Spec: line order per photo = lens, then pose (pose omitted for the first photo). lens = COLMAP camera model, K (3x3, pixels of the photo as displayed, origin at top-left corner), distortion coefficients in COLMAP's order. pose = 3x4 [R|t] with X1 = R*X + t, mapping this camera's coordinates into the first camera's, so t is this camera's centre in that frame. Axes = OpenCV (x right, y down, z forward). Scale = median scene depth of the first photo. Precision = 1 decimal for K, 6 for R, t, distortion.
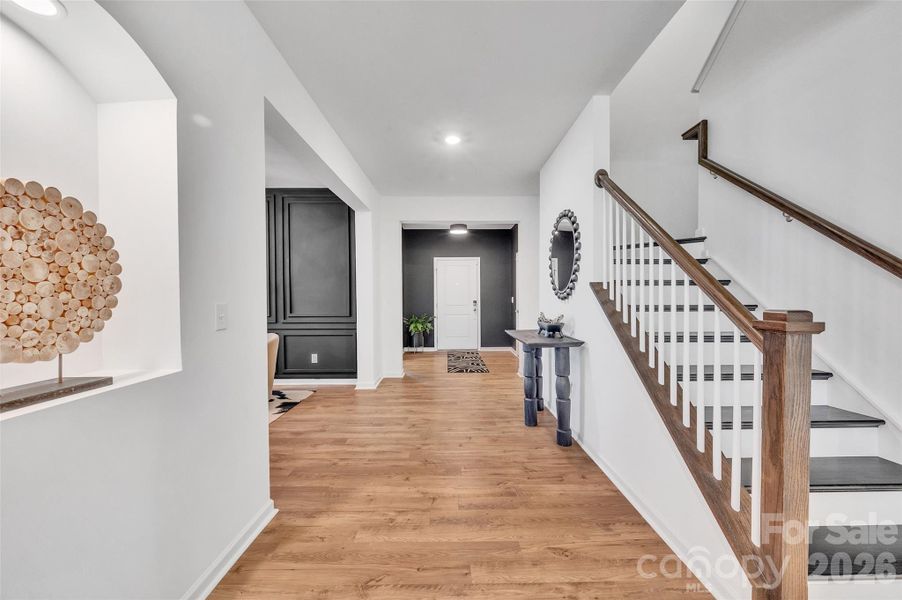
lens RADIAL K [[363.6, 0, 451.0], [0, 363.6, 300.0], [0, 0, 1]] dist [0.000500, 0.000100]
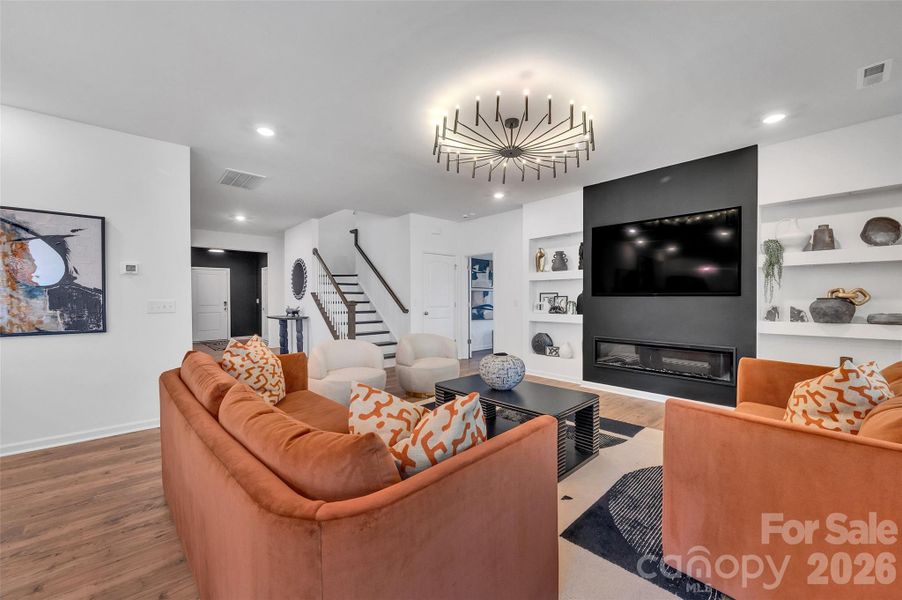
lens RADIAL K [[354.2, 0, 451.0], [0, 354.2, 300.0], [0, 0, 1]] dist [0.001381, 0.000139]
pose [[0.746206, -0.002379, 0.665710, -0.457361], [0.007625, 0.999959, -0.004974, 0.019449], [-0.665671, 0.008788, 0.746194, -1.283163]]
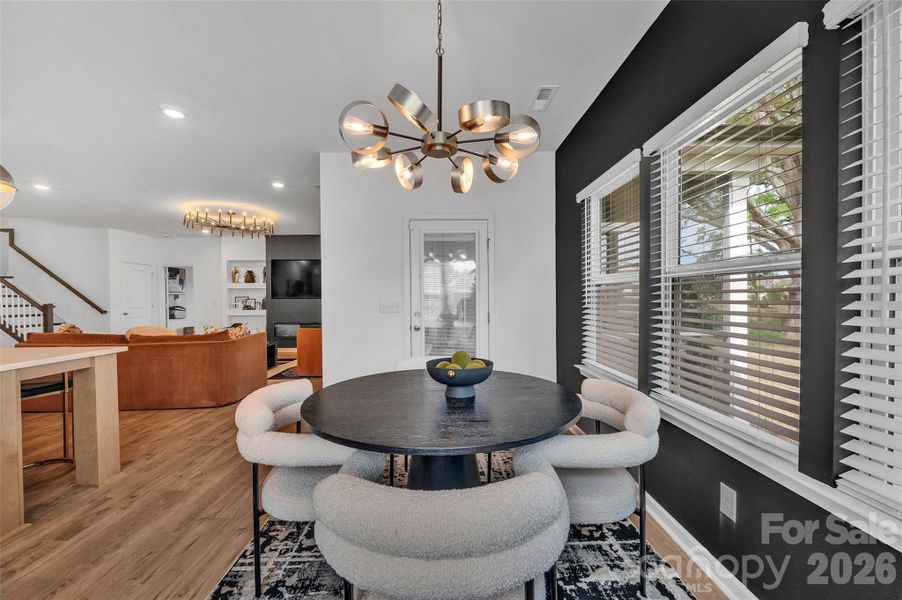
lens RADIAL K [[363.6, 0, 451.0], [0, 363.6, 300.0], [0, 0, 1]] dist [0.000500, 0.000100]
pose [[-0.006253, -0.001586, 0.999979, -1.733612], [0.018532, 0.999827, 0.001701, 0.028554], [-0.999809, 0.018542, -0.006223, -1.882514]]
